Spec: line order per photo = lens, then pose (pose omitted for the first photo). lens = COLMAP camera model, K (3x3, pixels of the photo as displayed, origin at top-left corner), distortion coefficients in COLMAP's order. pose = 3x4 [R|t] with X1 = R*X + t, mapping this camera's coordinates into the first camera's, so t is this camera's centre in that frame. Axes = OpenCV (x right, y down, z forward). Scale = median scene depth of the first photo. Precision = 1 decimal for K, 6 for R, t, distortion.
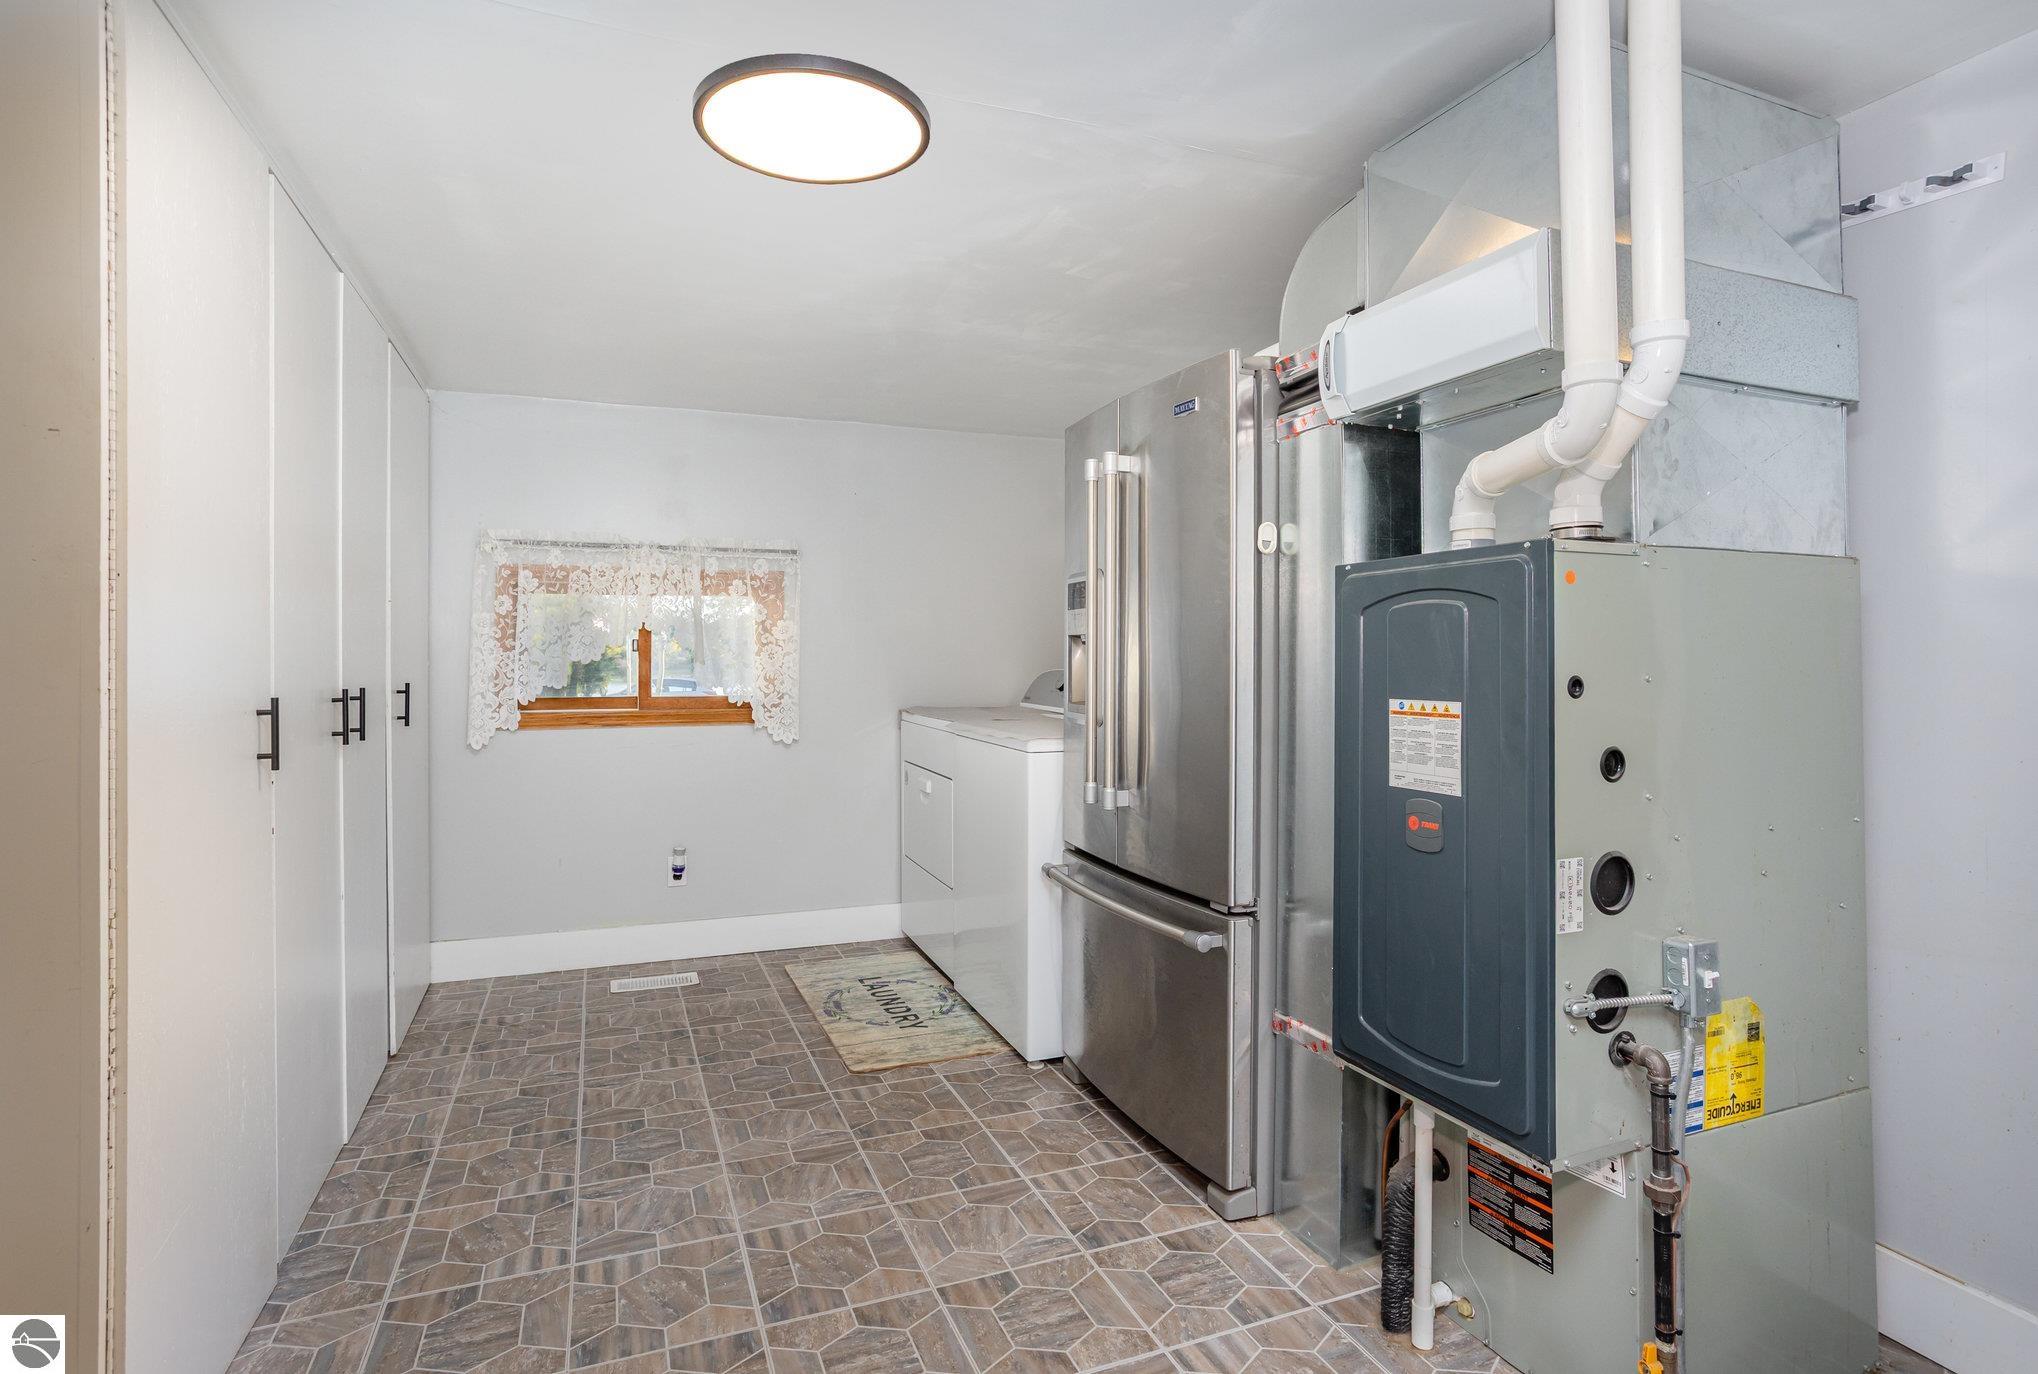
lens RADIAL K [[1034.0, 0, 1028.4], [0, 1034.0, 653.1], [0, 0, 1]] dist [-0.022374, 0.000859]
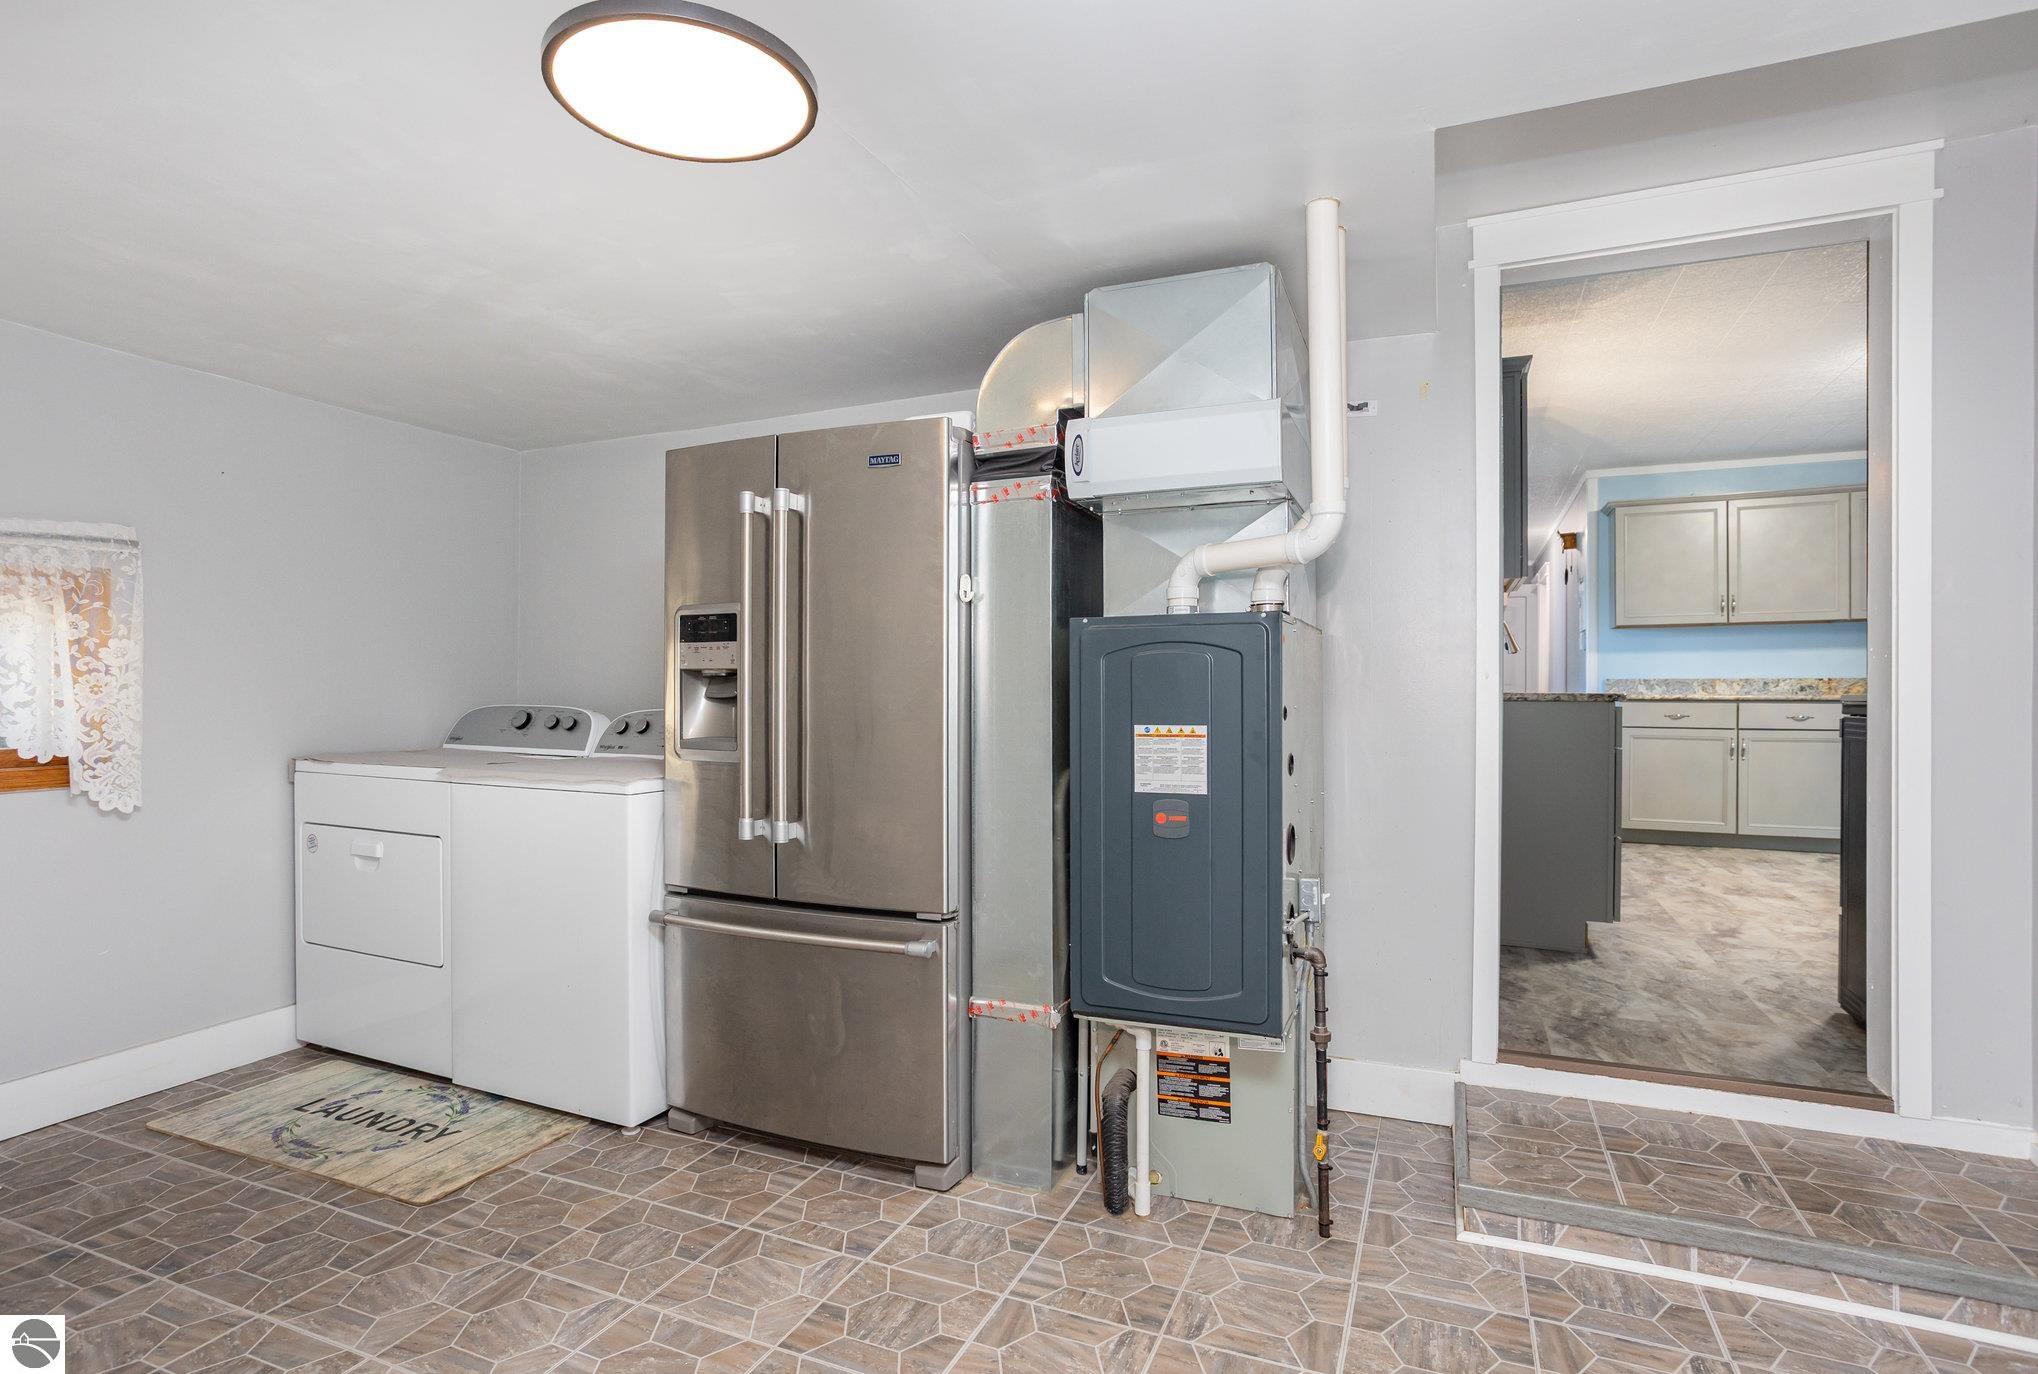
lens RADIAL K [[1026.7, 0, 1019.0], [0, 1026.7, 687.0], [0, 0, 1]] dist [-0.062105, 0.041616]
pose [[0.713166, 0.001676, 0.700993, -0.509122], [-0.003602, 0.999993, 0.001274, -0.003390], [-0.700986, -0.003434, 0.713167, 0.142526]]
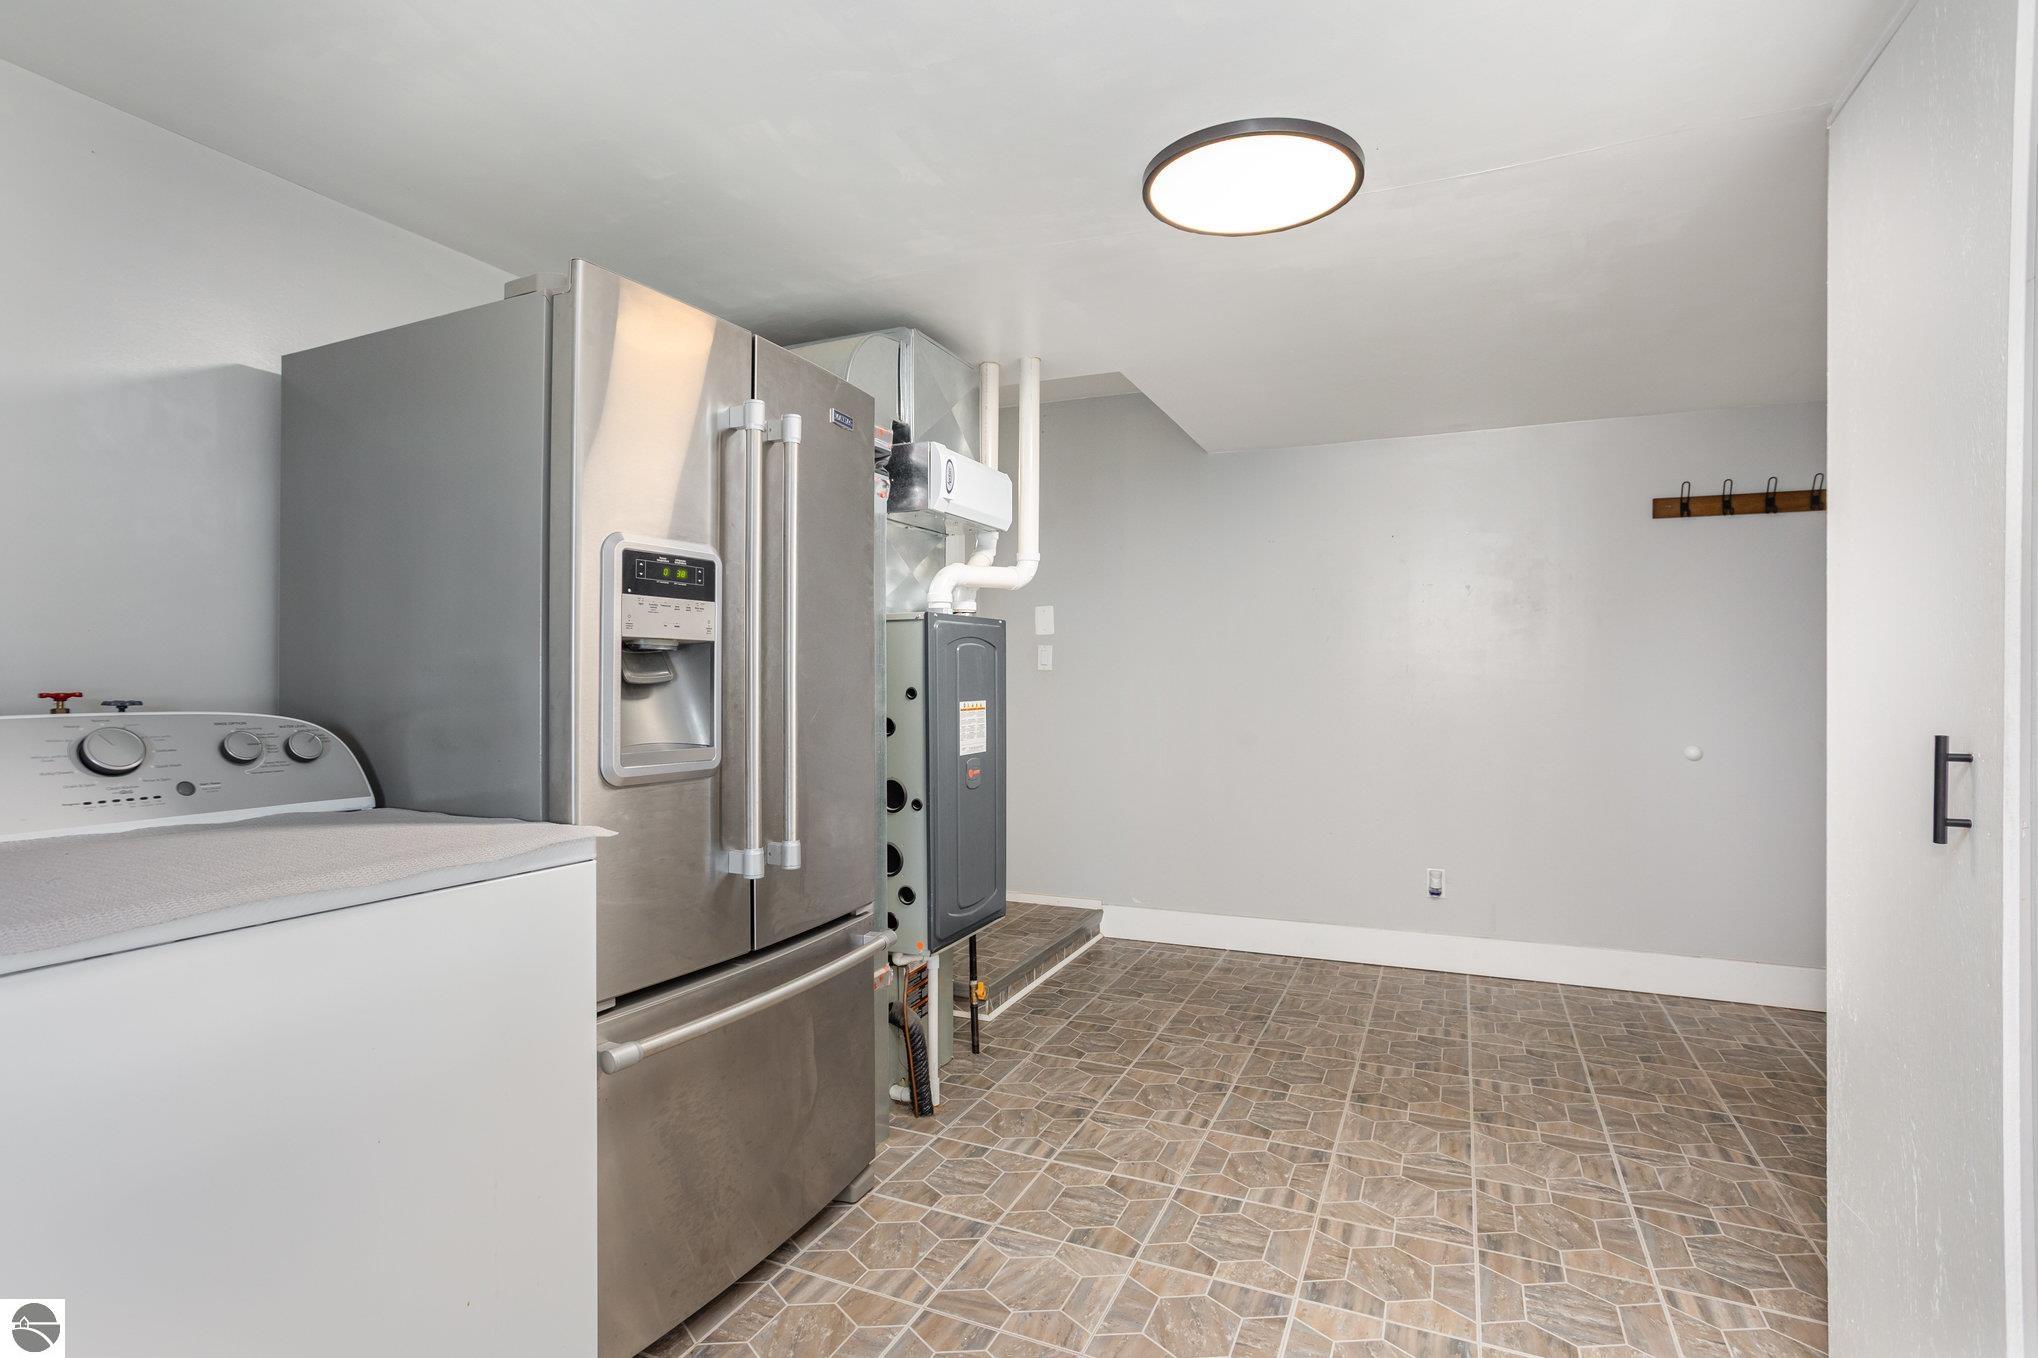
lens RADIAL K [[987.3, 0, 1006.2], [0, 987.3, 667.8], [0, 0, 1]] dist [-0.056921, 0.036049]
pose [[-0.679749, 0.005541, 0.733424, -0.647867], [-0.005322, 0.999908, -0.012487, 0.007592], [-0.733425, -0.012392, -0.679657, 1.549103]]
